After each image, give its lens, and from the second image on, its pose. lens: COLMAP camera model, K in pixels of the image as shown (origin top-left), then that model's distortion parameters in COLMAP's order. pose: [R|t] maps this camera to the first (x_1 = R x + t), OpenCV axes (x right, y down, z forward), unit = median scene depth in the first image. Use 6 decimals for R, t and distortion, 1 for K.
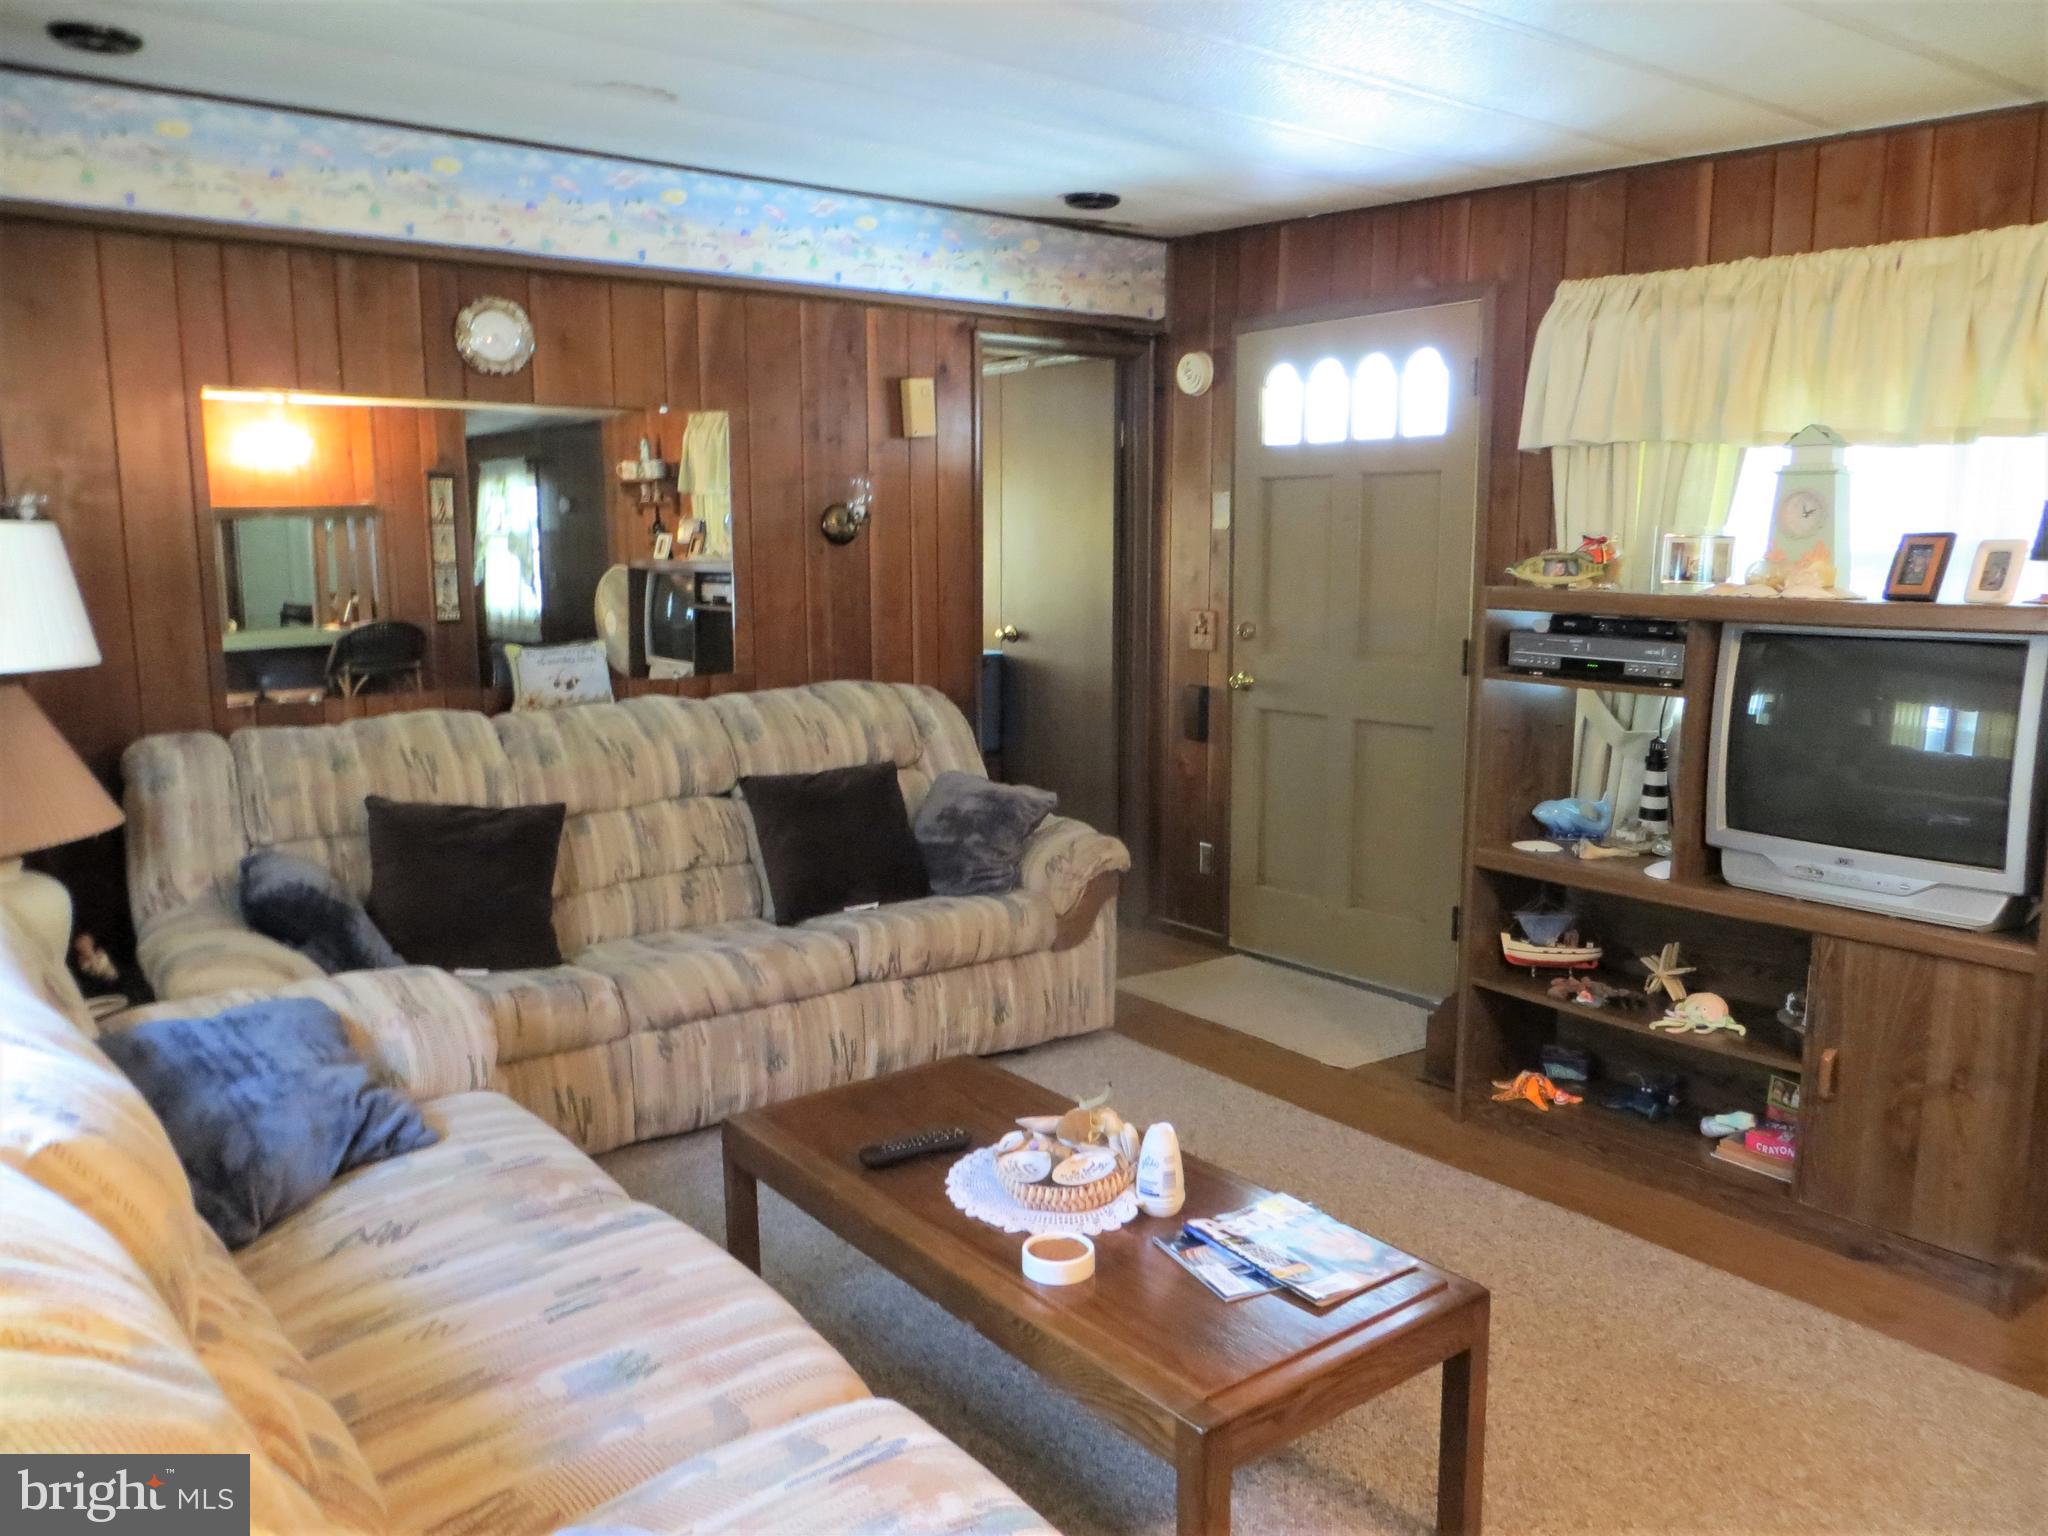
lens RADIAL K [[1526.4, 0, 1024.0], [0, 1526.4, 768.0], [0, 0, 1]] dist [-0.007977, 0.001018]
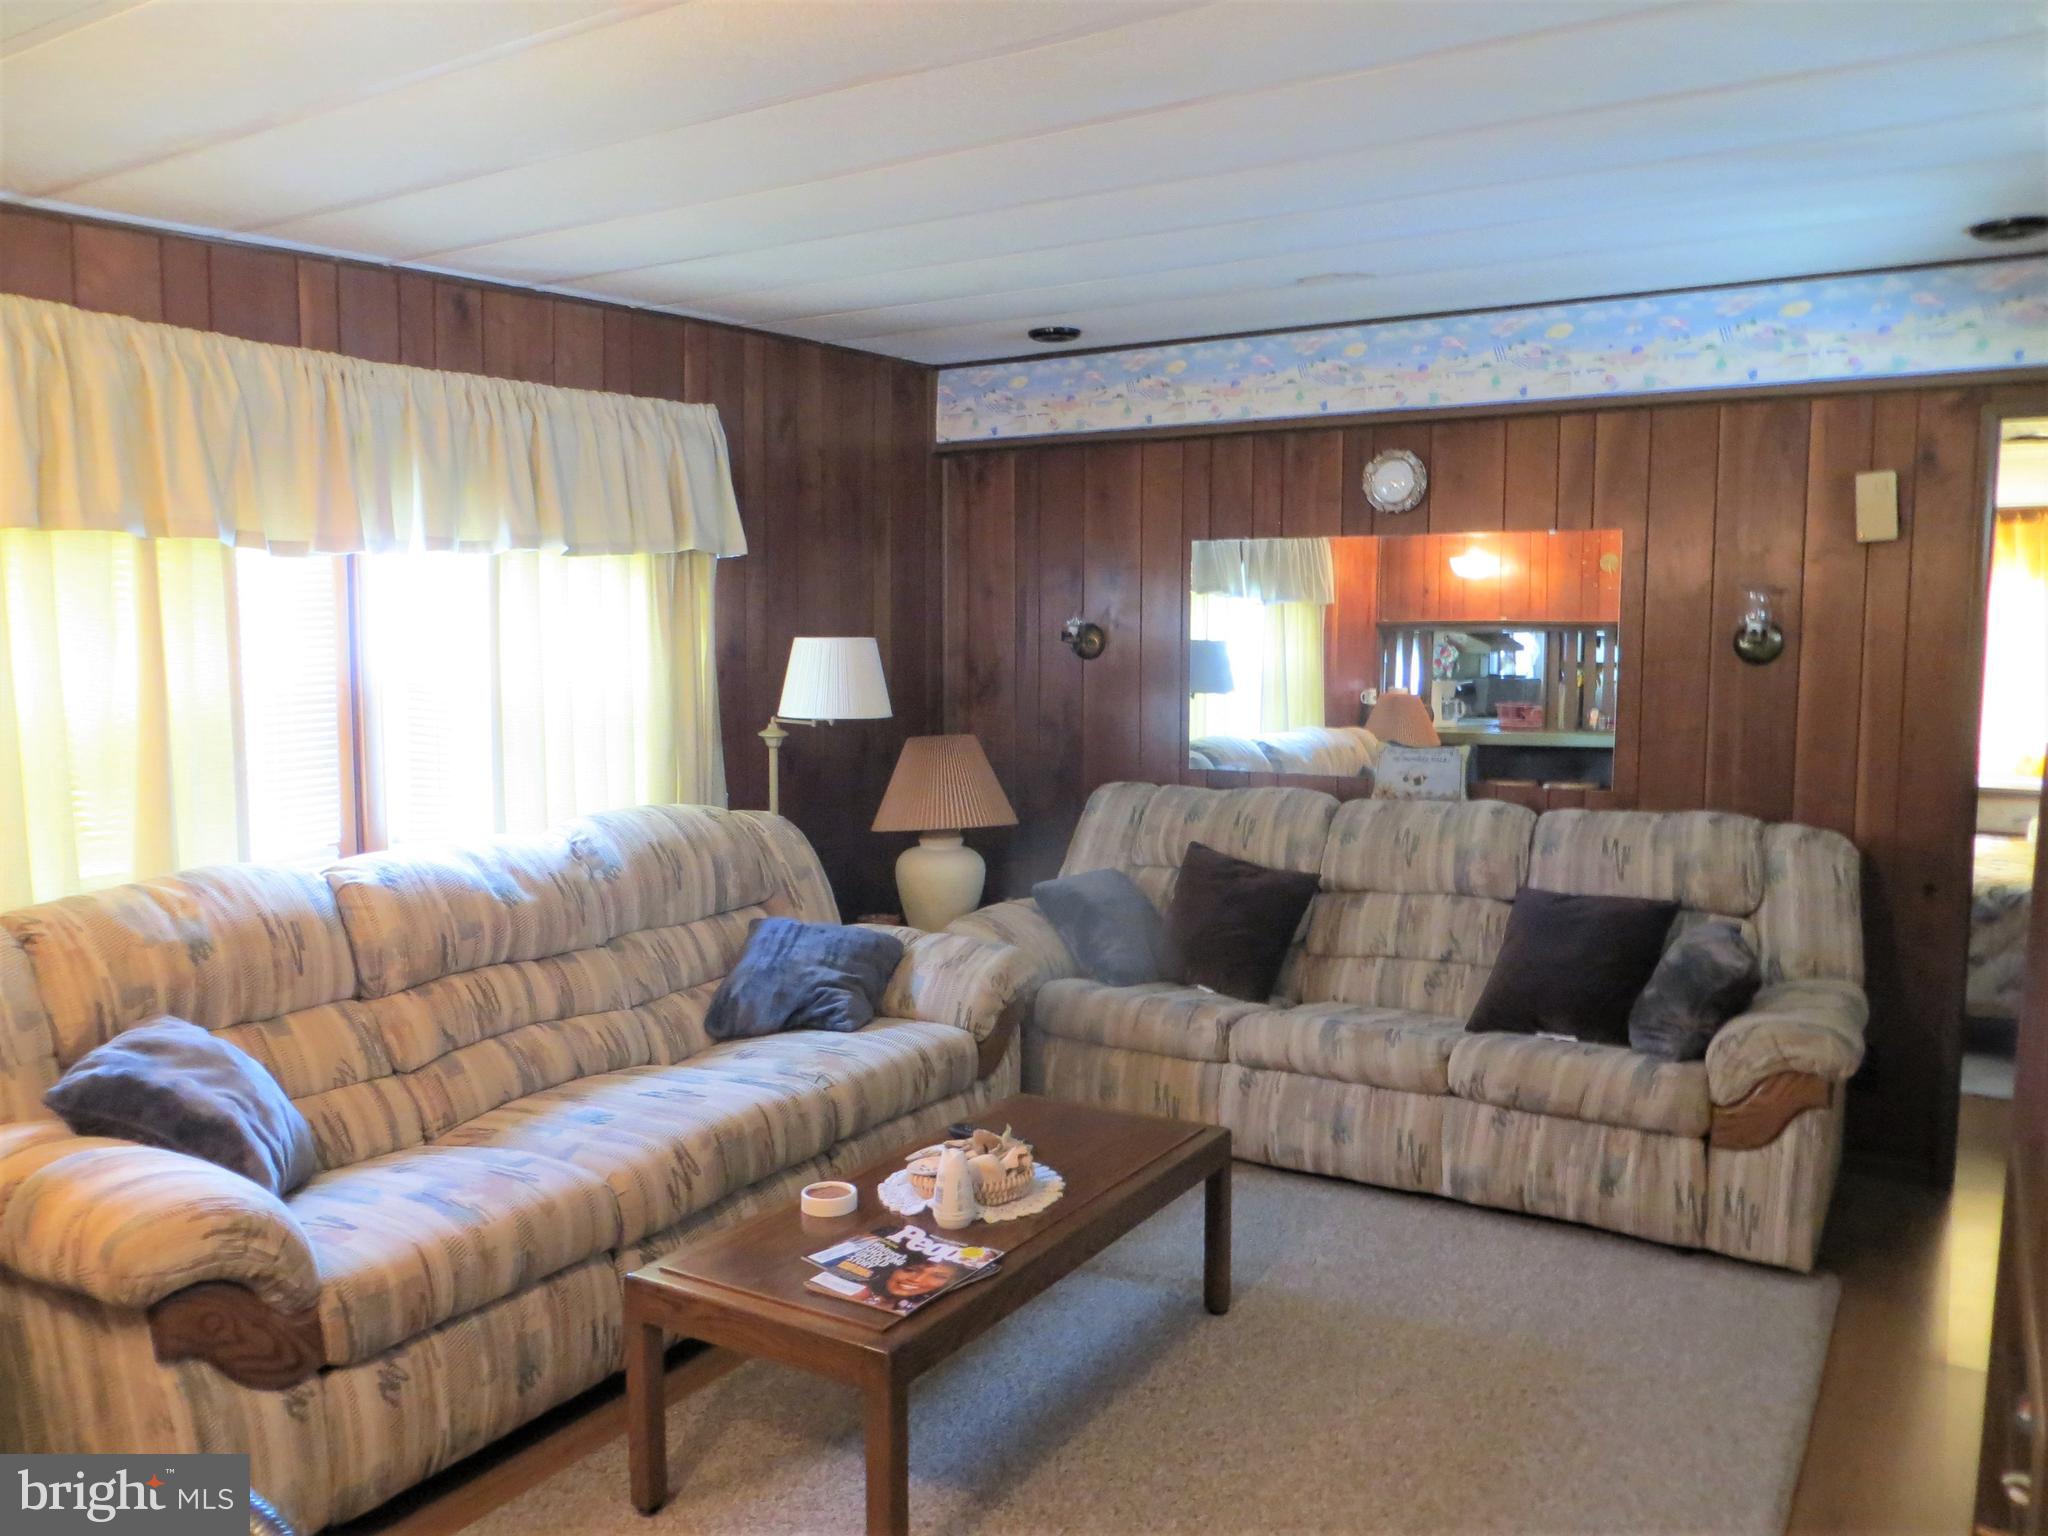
lens RADIAL K [[1526.4, 0, 1024.0], [0, 1526.4, 768.0], [0, 0, 1]] dist [-0.007977, 0.001018]
pose [[0.380214, 0.084713, -0.921011, 0.652857], [-0.146882, 0.988690, 0.030302, -0.057591], [0.913161, 0.123758, 0.388357, 0.306368]]
